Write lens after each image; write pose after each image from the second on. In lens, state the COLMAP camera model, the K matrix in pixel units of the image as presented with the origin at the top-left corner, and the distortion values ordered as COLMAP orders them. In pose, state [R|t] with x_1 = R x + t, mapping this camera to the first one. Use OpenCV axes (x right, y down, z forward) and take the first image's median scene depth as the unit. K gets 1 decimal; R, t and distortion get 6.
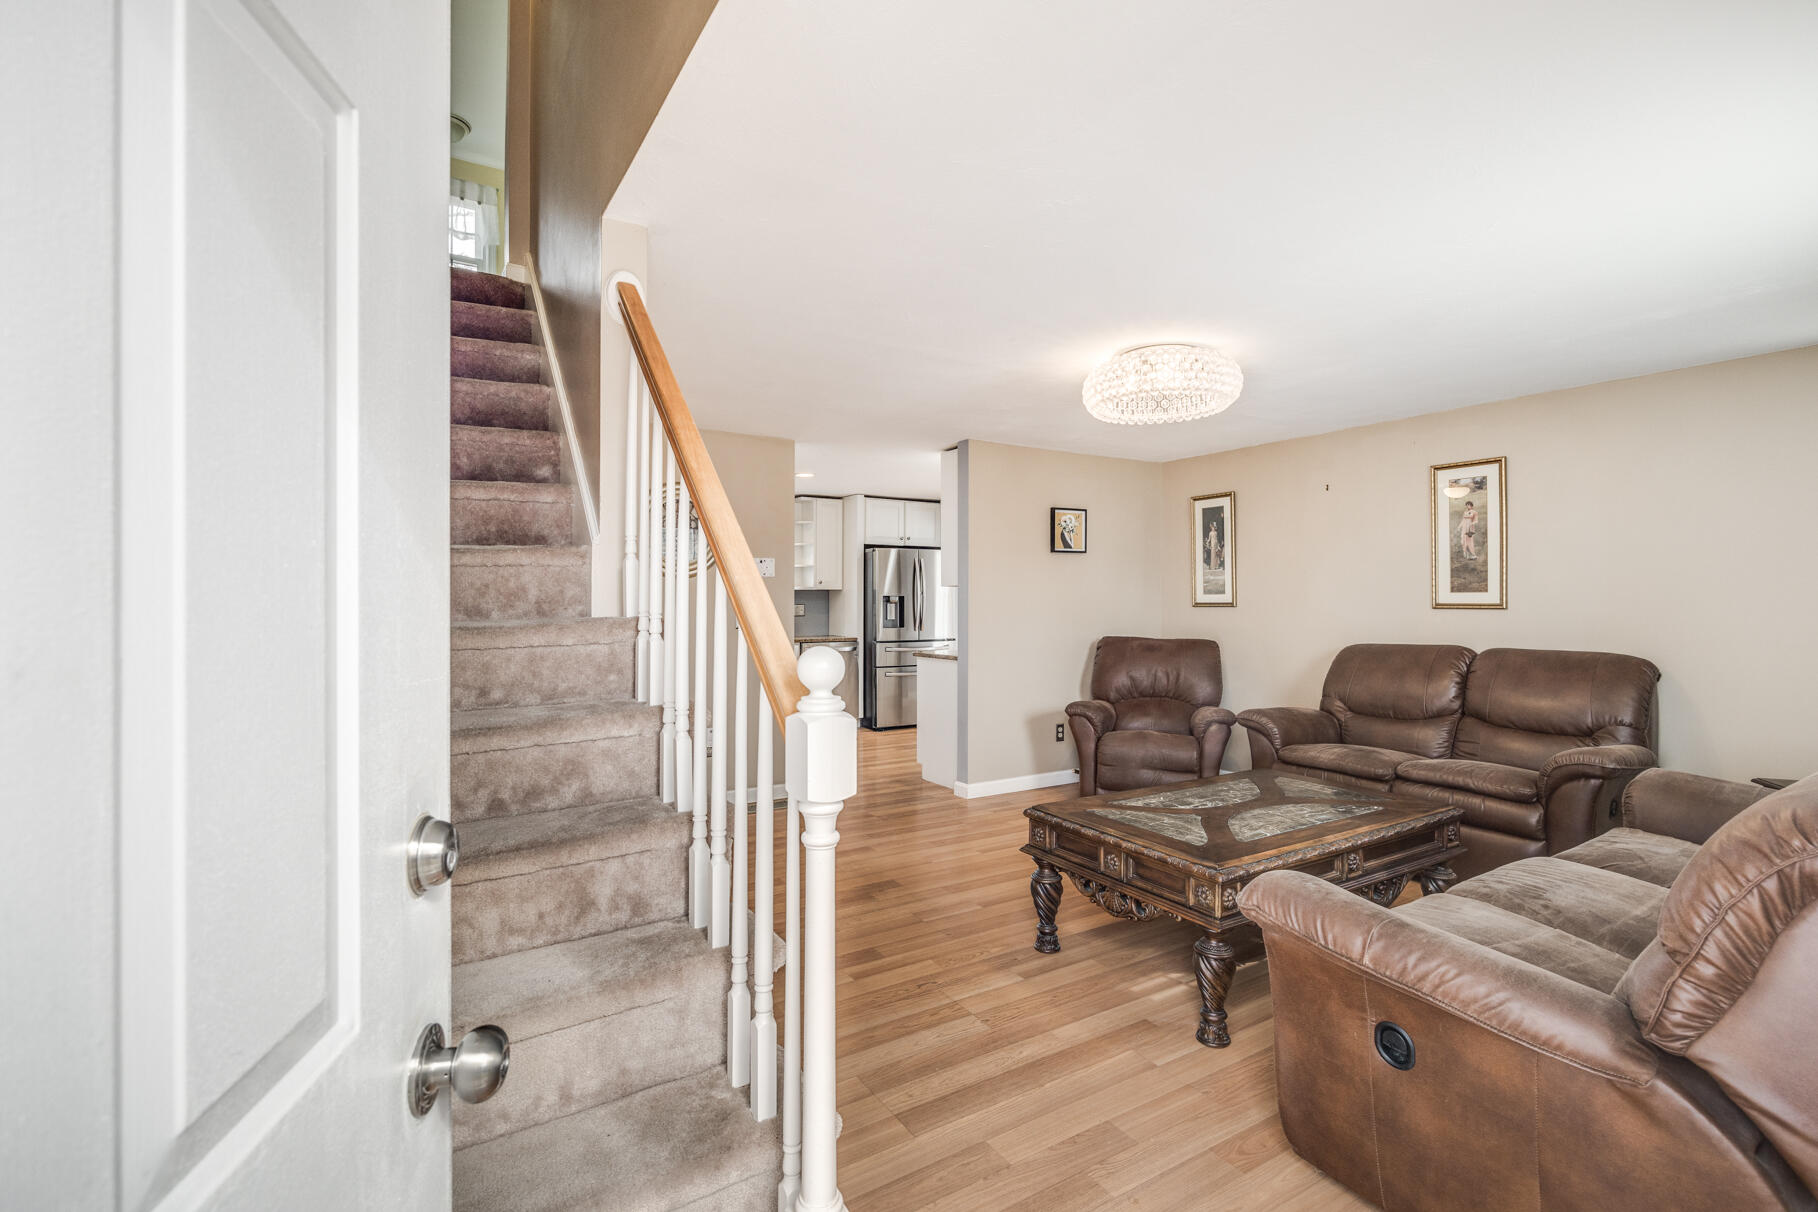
lens RADIAL K [[808.8, 0, 912.8], [0, 808.8, 612.3], [0, 0, 1]] dist [-0.002933, -0.000276]
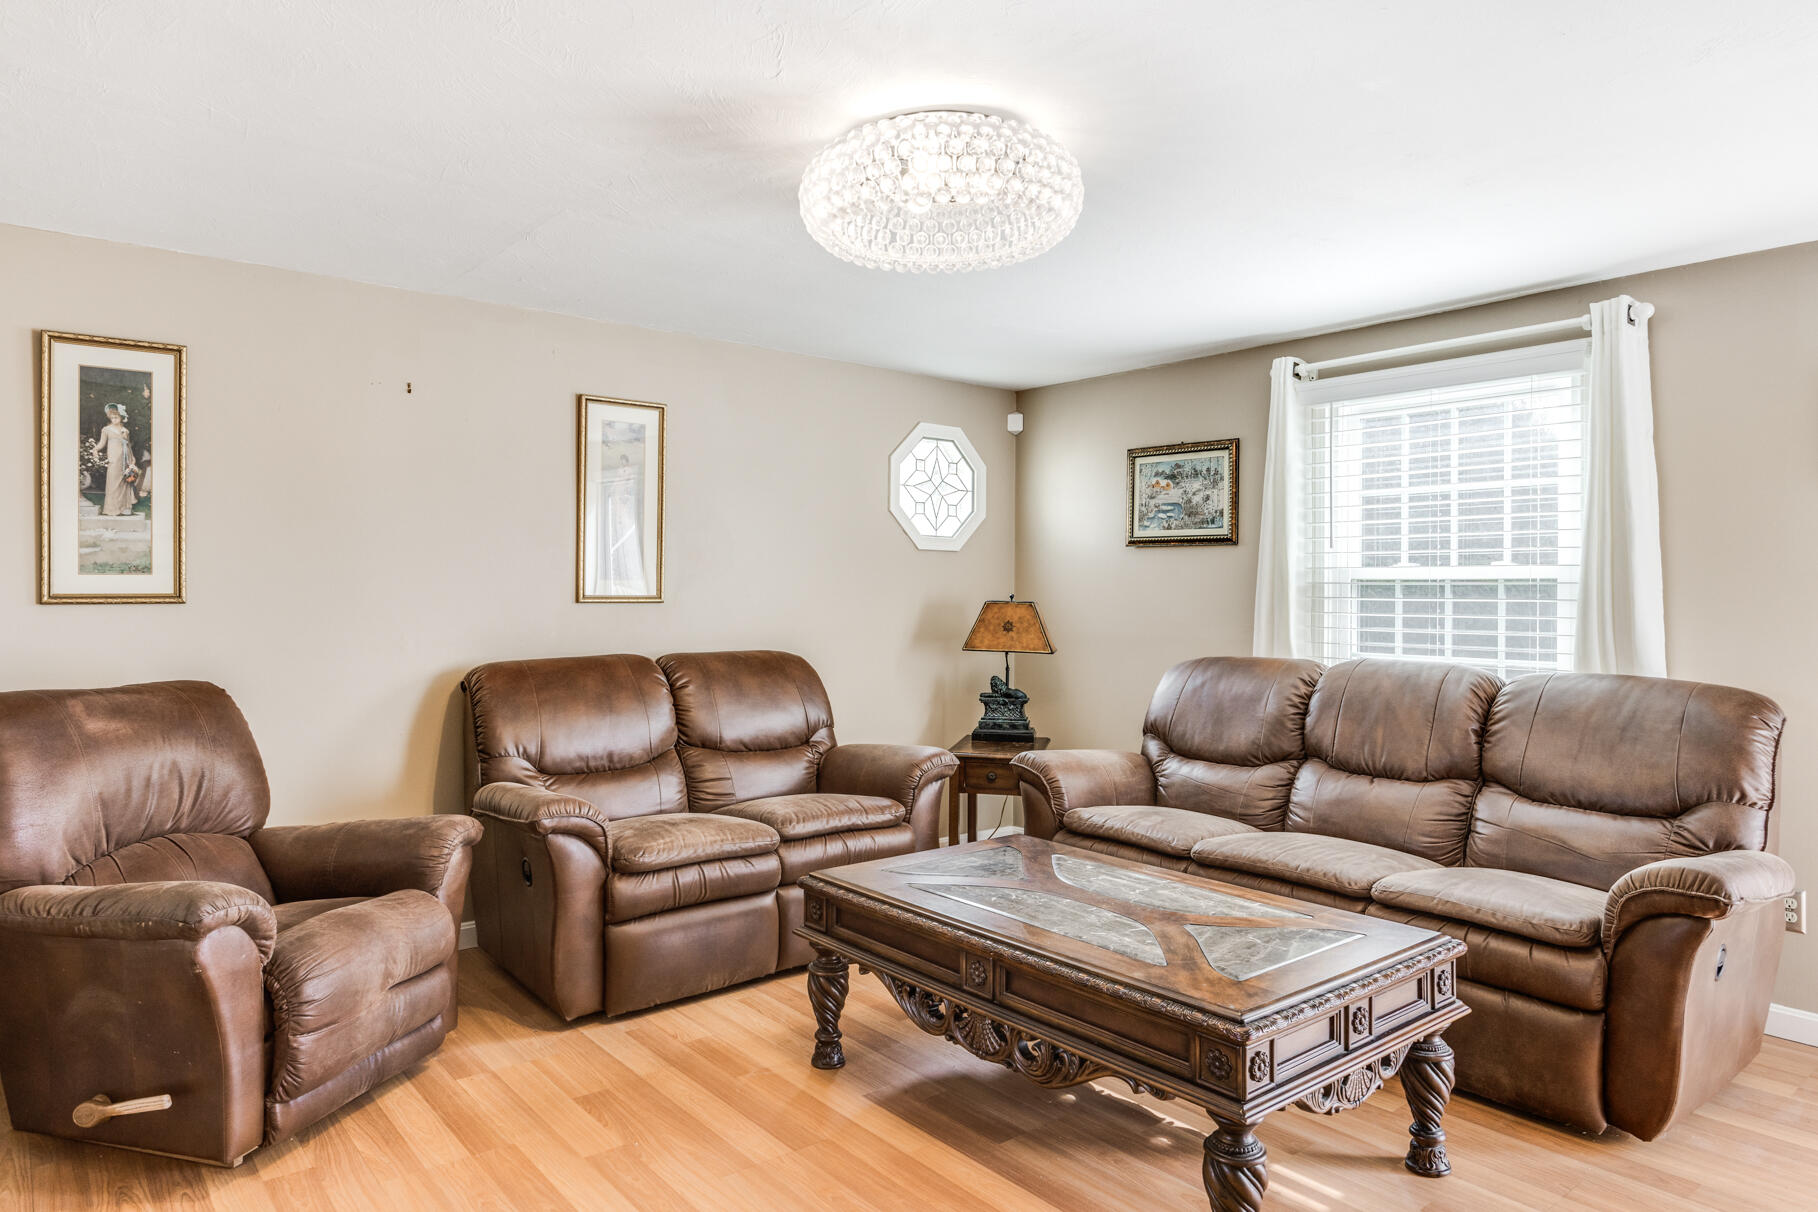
lens RADIAL K [[1097.4, 0, 909.3], [0, 1097.4, 592.2], [0, 0, 1]] dist [-0.007143, -0.000037]
pose [[-0.122181, -0.000696, 0.992508, -0.249783], [0.007866, 0.999968, 0.001670, -0.010811], [-0.992477, 0.008011, -0.122171, 0.664529]]
